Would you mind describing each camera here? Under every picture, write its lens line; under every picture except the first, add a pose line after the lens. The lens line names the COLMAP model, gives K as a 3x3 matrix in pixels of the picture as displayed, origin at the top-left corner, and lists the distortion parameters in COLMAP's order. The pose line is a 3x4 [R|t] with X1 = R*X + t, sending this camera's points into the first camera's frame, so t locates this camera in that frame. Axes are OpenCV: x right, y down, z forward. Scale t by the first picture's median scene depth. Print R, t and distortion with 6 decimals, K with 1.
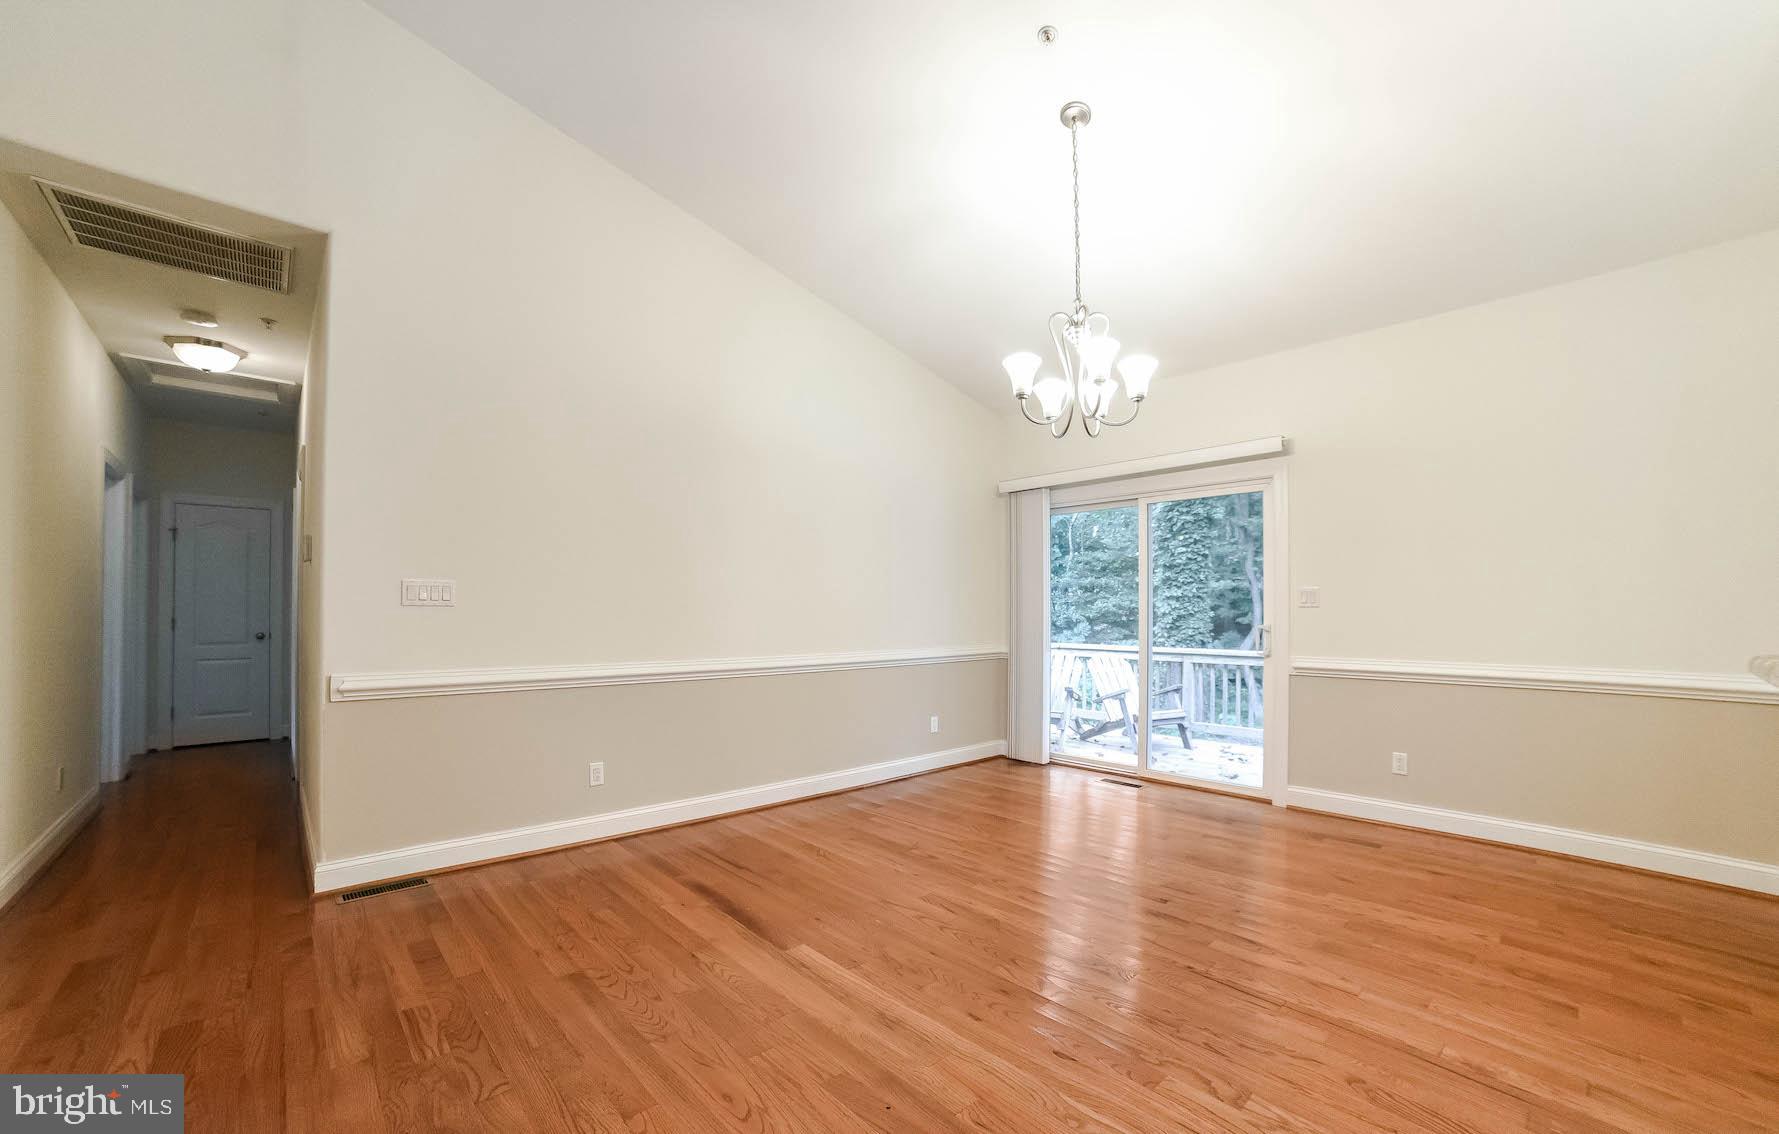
lens RADIAL K [[708.4, 0, 891.1], [0, 708.4, 606.1], [0, 0, 1]] dist [-0.083778, 0.032121]
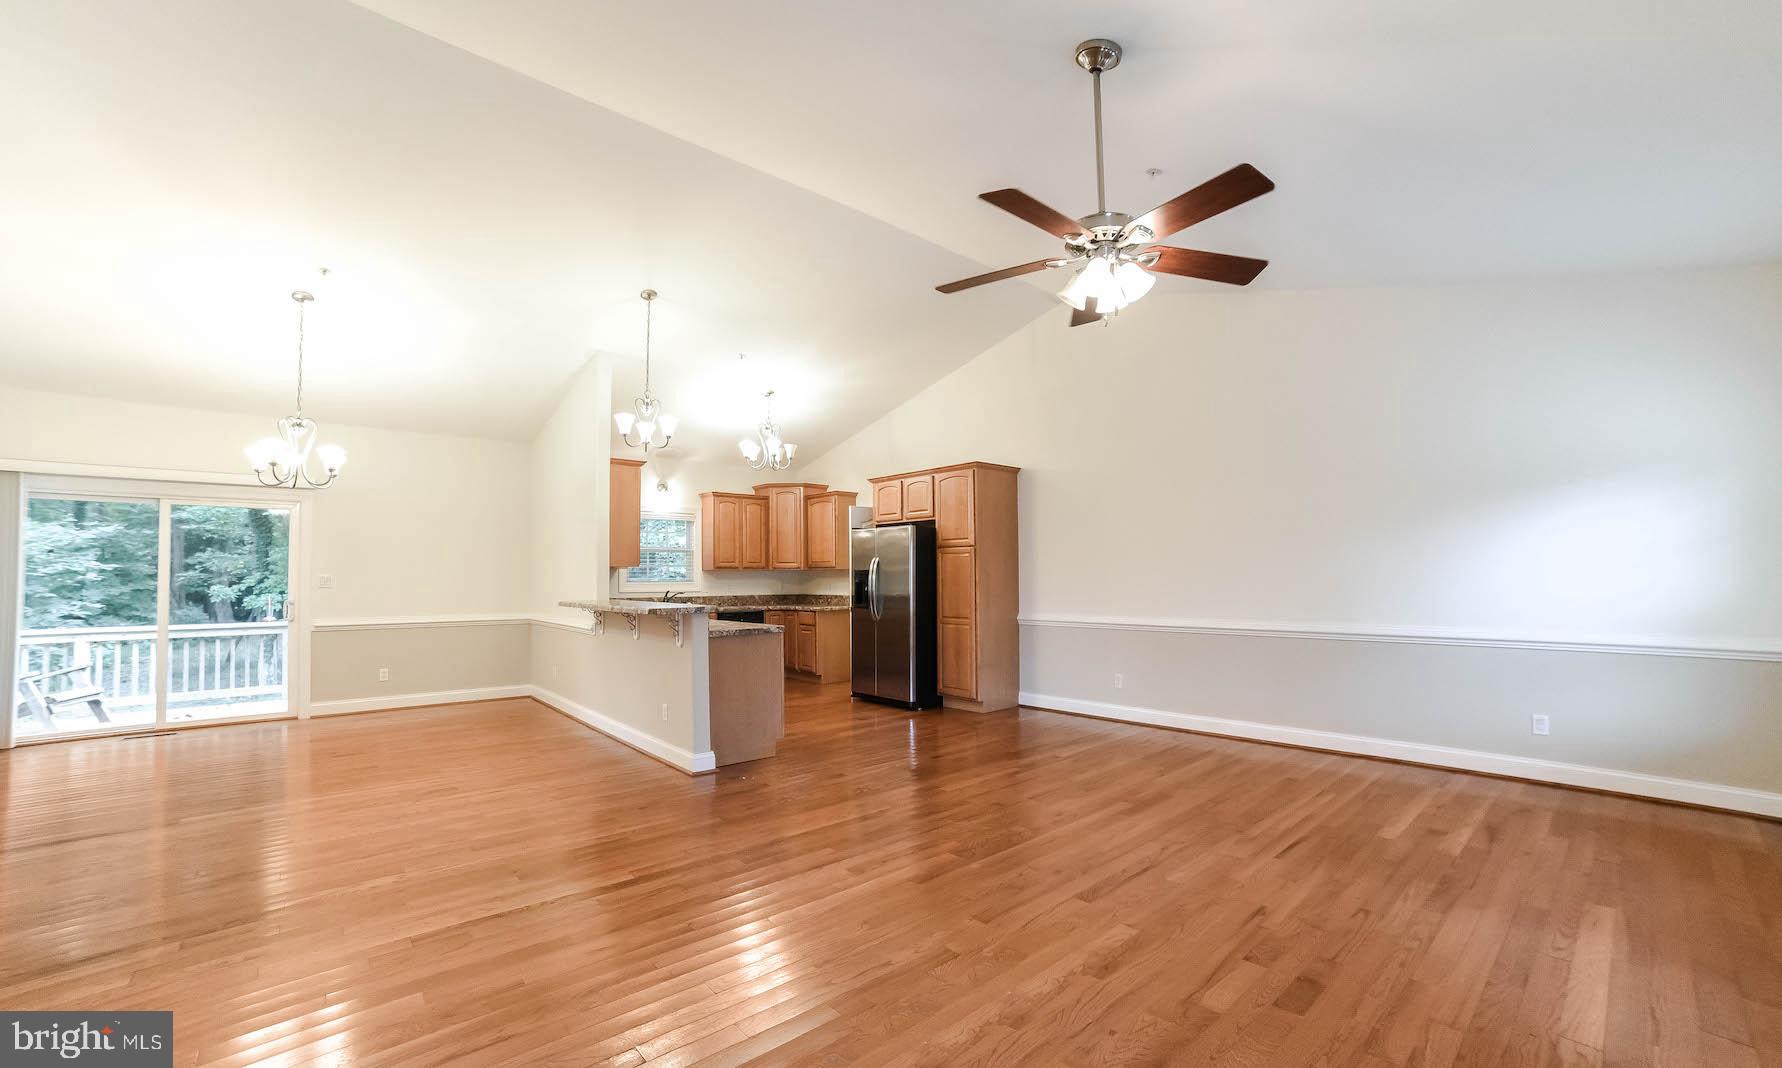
lens RADIAL K [[727.8, 0, 887.4], [0, 727.8, 561.7], [0, 0, 1]] dist [-0.084155, 0.037798]
pose [[0.024196, 0.024800, 0.999400, -0.774840], [0.001415, 0.999690, -0.024841, -0.012443], [-0.999706, 0.002015, 0.024154, -0.267597]]
